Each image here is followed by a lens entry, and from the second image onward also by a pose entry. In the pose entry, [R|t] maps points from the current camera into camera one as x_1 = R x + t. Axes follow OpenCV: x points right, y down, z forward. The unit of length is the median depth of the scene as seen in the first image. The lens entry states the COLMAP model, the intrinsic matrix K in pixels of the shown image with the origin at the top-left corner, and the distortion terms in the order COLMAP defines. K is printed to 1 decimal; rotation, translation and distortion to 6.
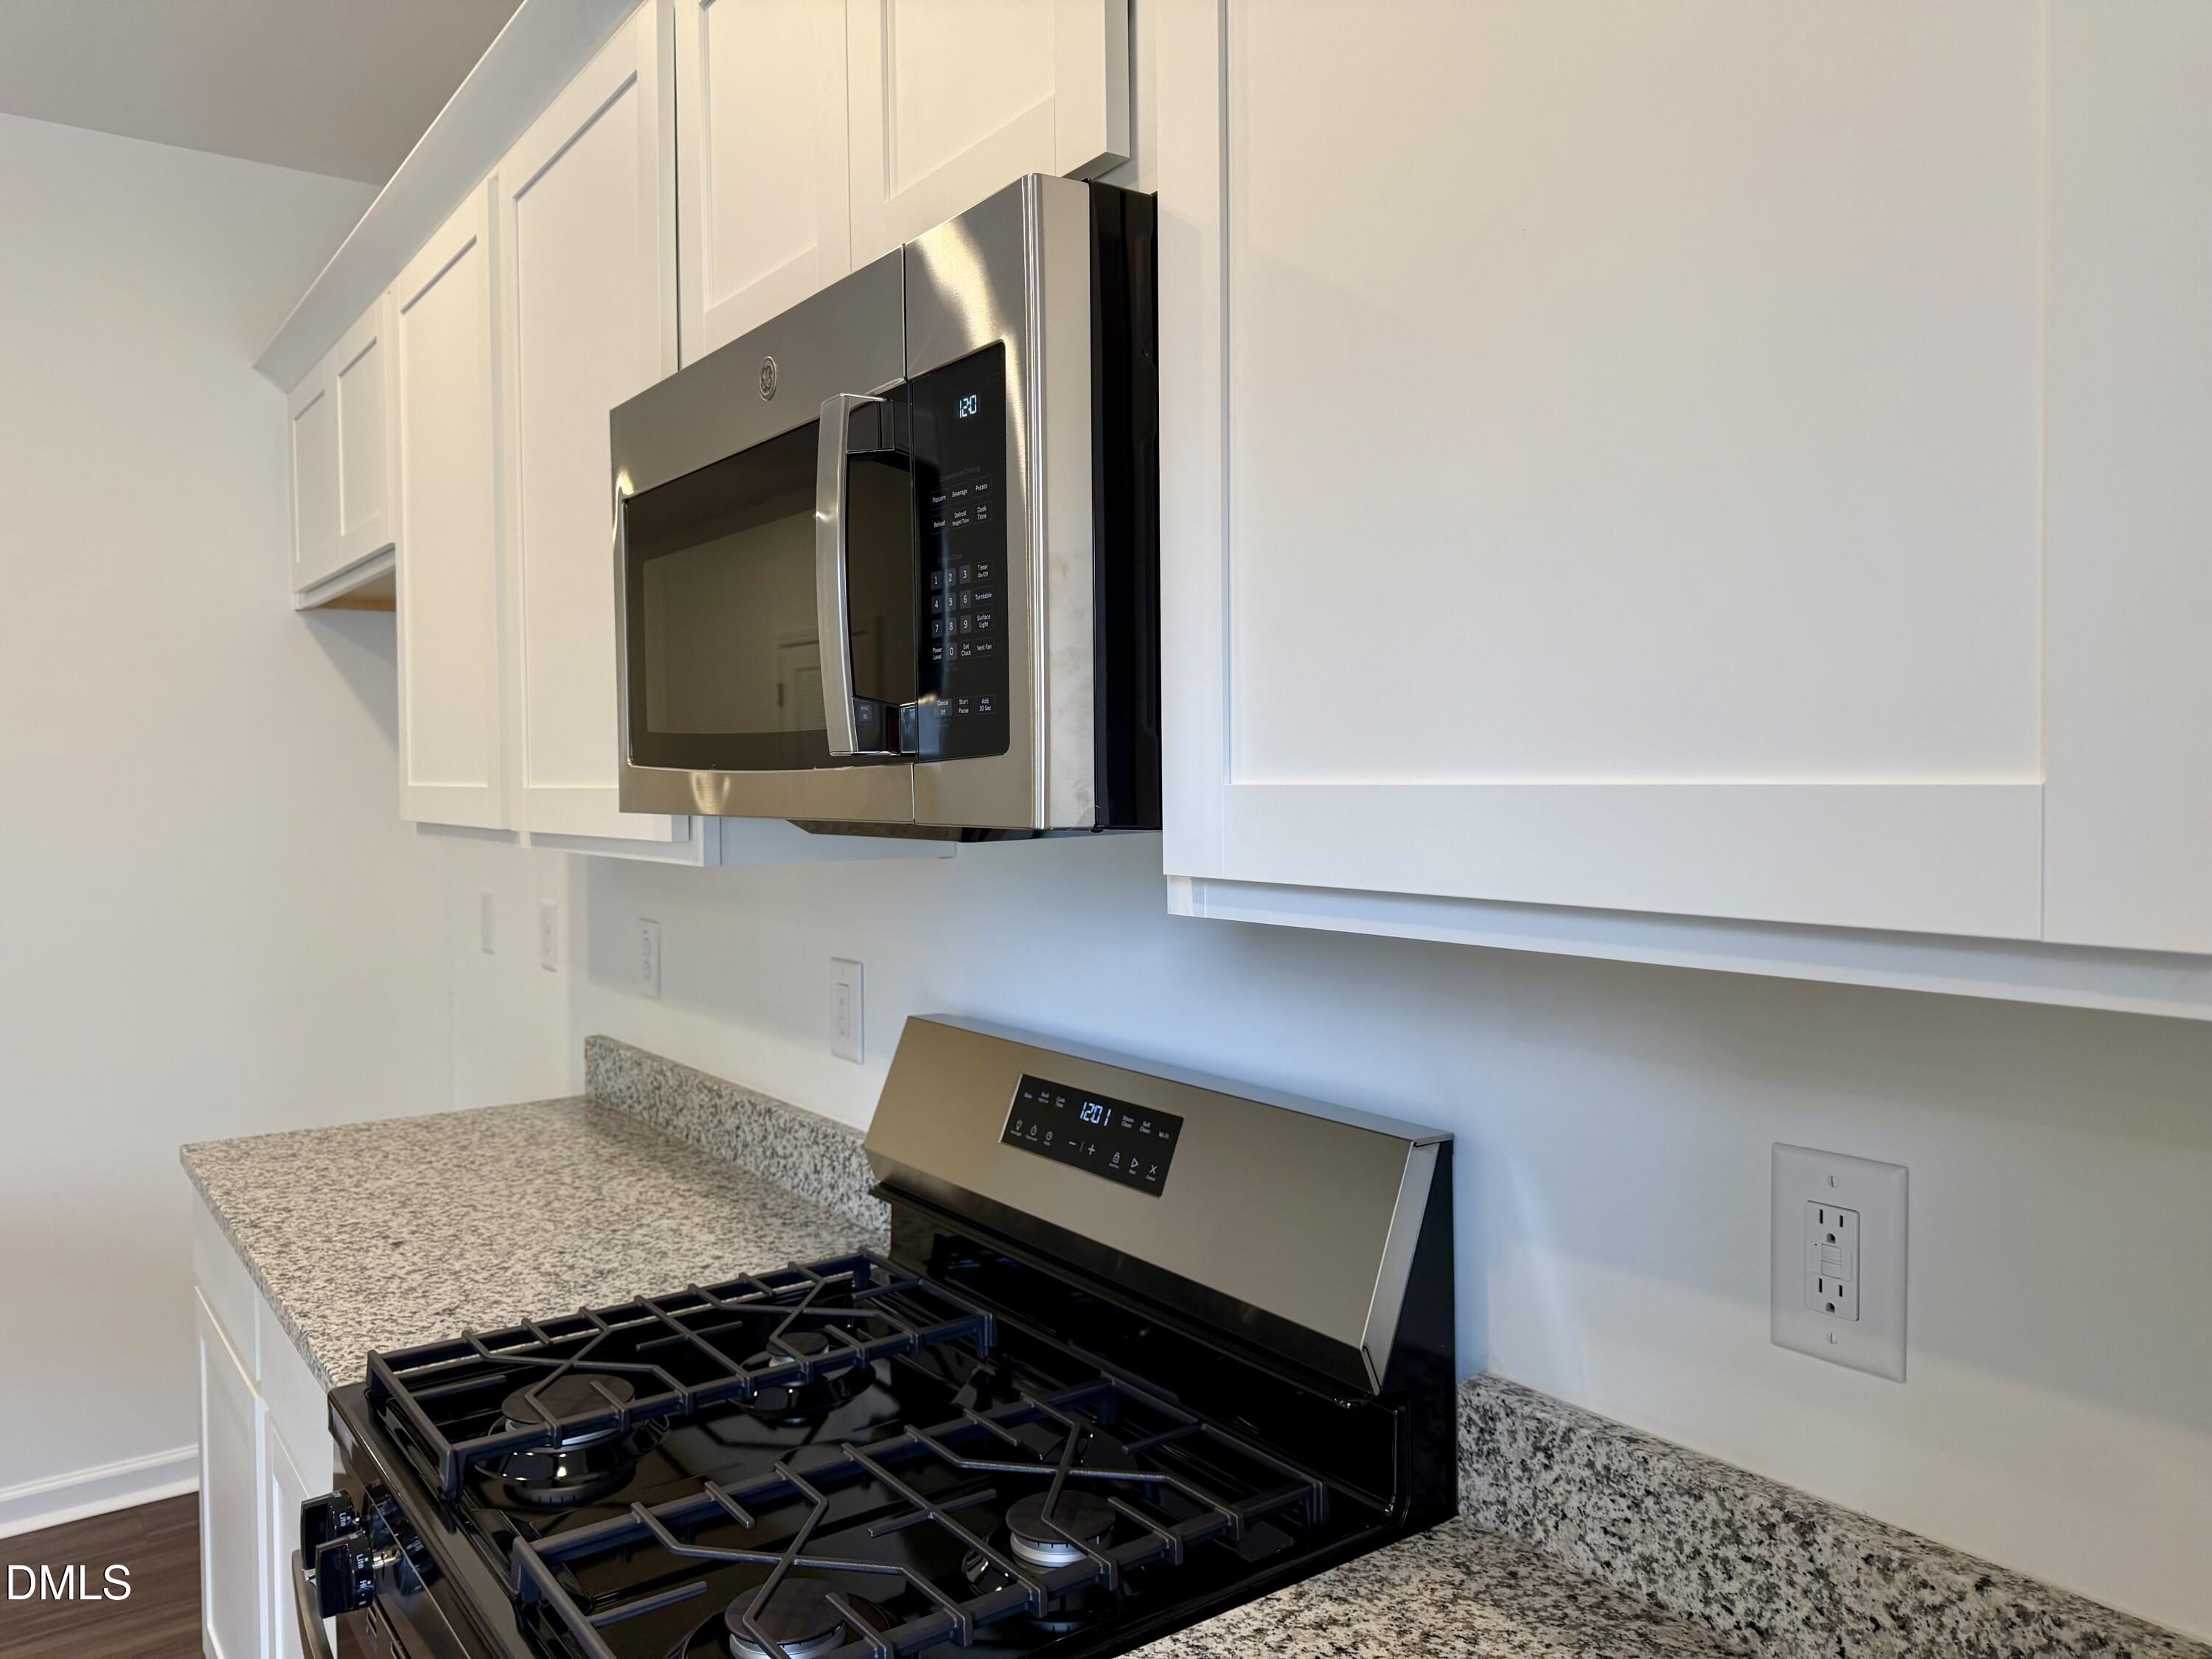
lens RADIAL K [[1565.9, 0, 1052.0], [0, 1565.9, 794.6], [0, 0, 1]] dist [0.000084, 0.000884]
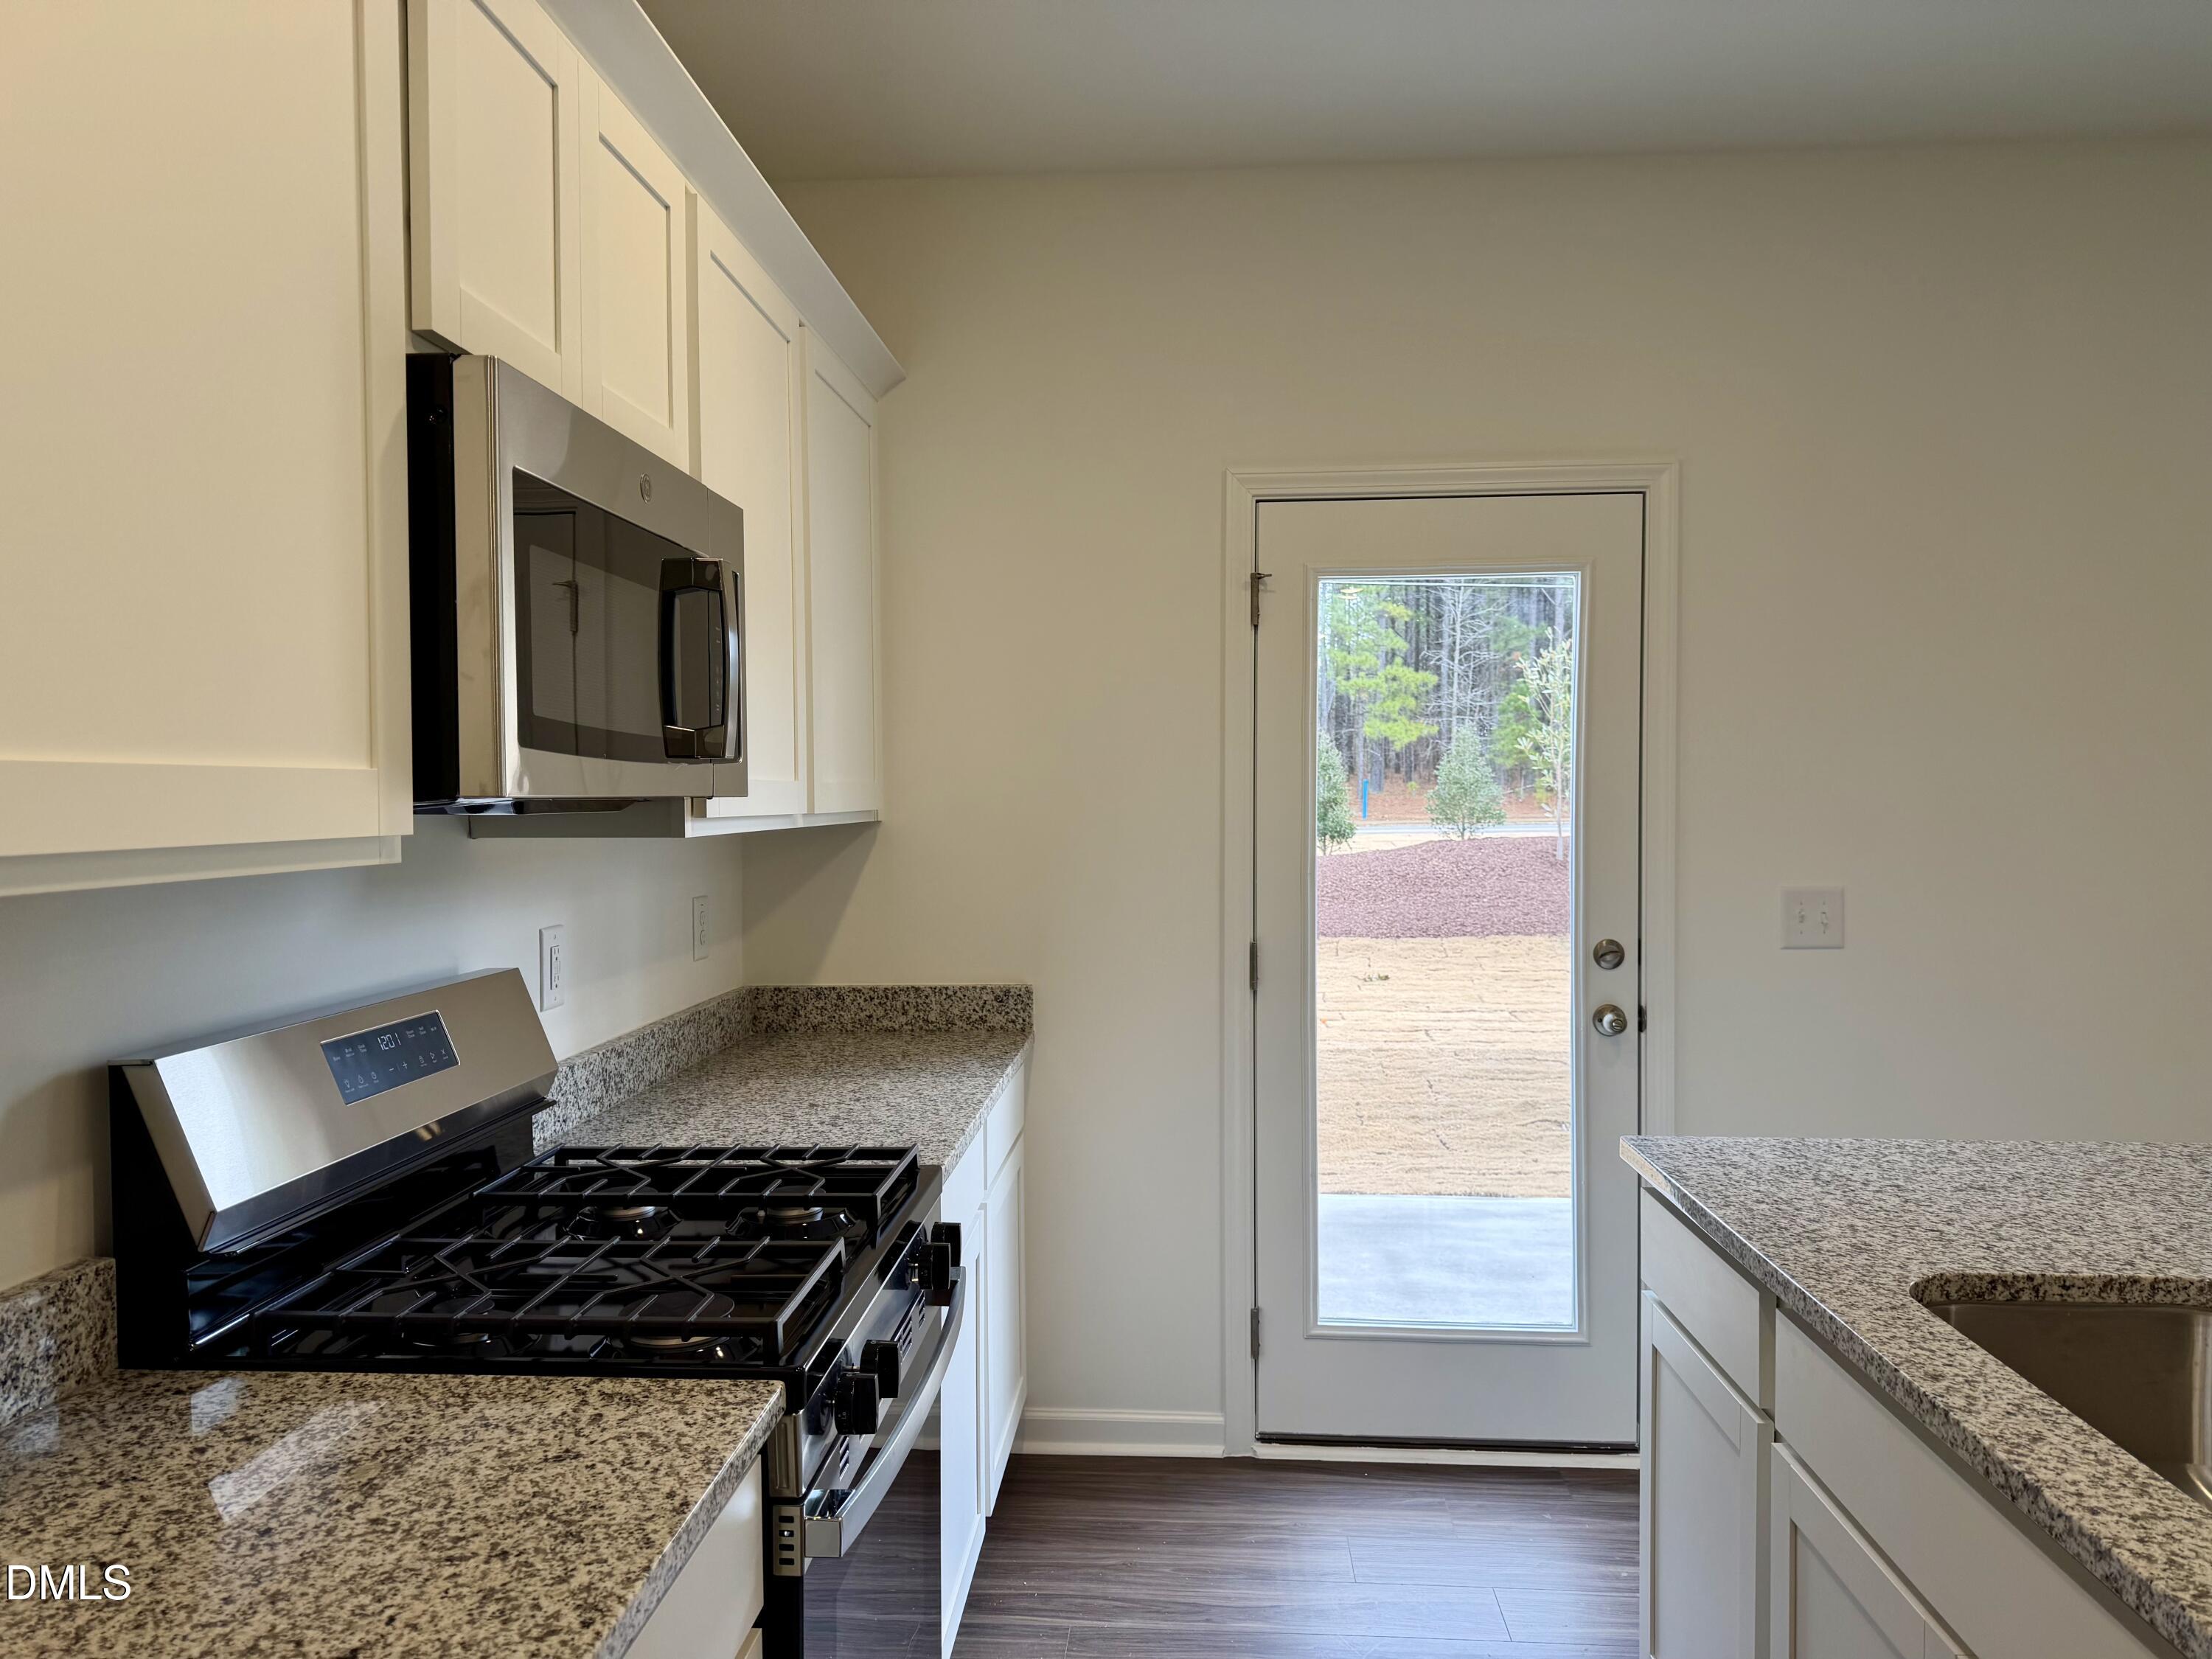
lens RADIAL K [[1554.1, 0, 1106.0], [0, 1554.1, 829.5], [0, 0, 1]] dist [0.059317, 0.000149]
pose [[-0.778395, 0.017247, 0.627538, -1.029172], [0.040452, 0.998923, 0.022722, 0.023209], [-0.626471, 0.043072, -0.778254, 1.362543]]
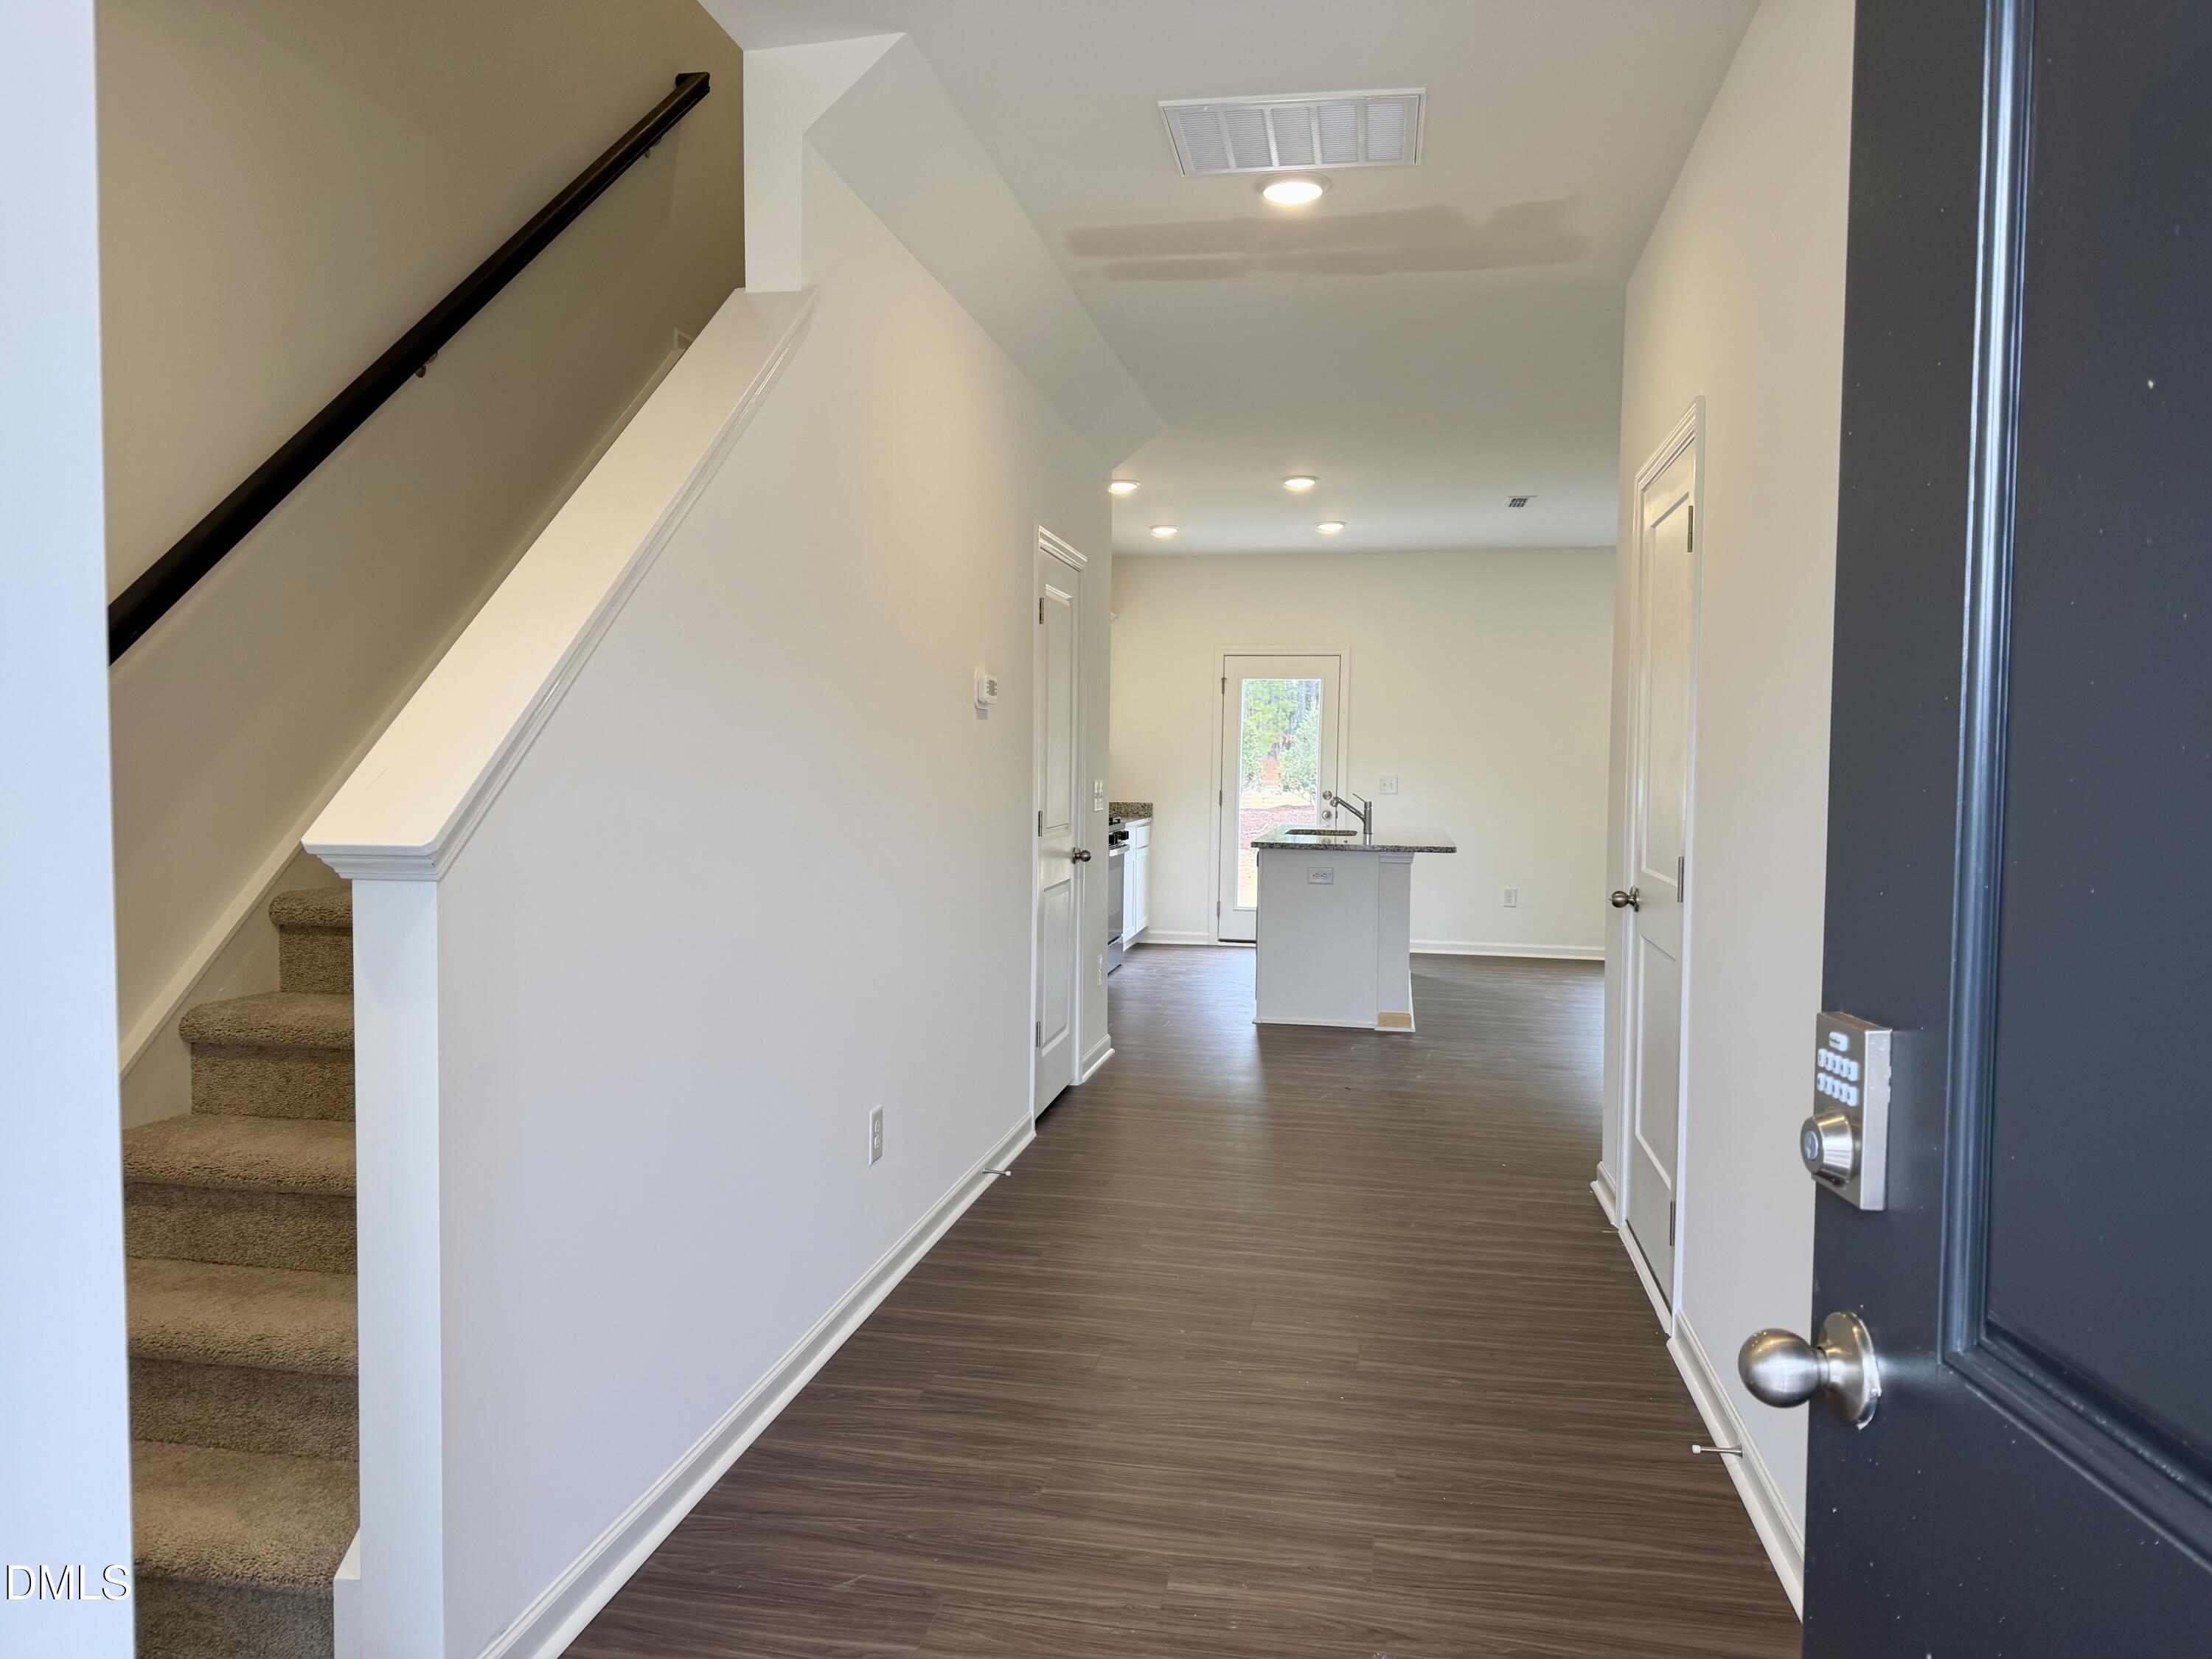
lens RADIAL K [[1541.1, 0, 1106.0], [0, 1541.1, 829.5], [0, 0, 1]] dist [0.073685, -0.136793]
pose [[-0.693098, -0.015176, 0.720684, -4.307586], [0.023378, 0.998779, 0.043515, 0.093728], [-0.720464, 0.047008, -0.691897, 4.582830]]
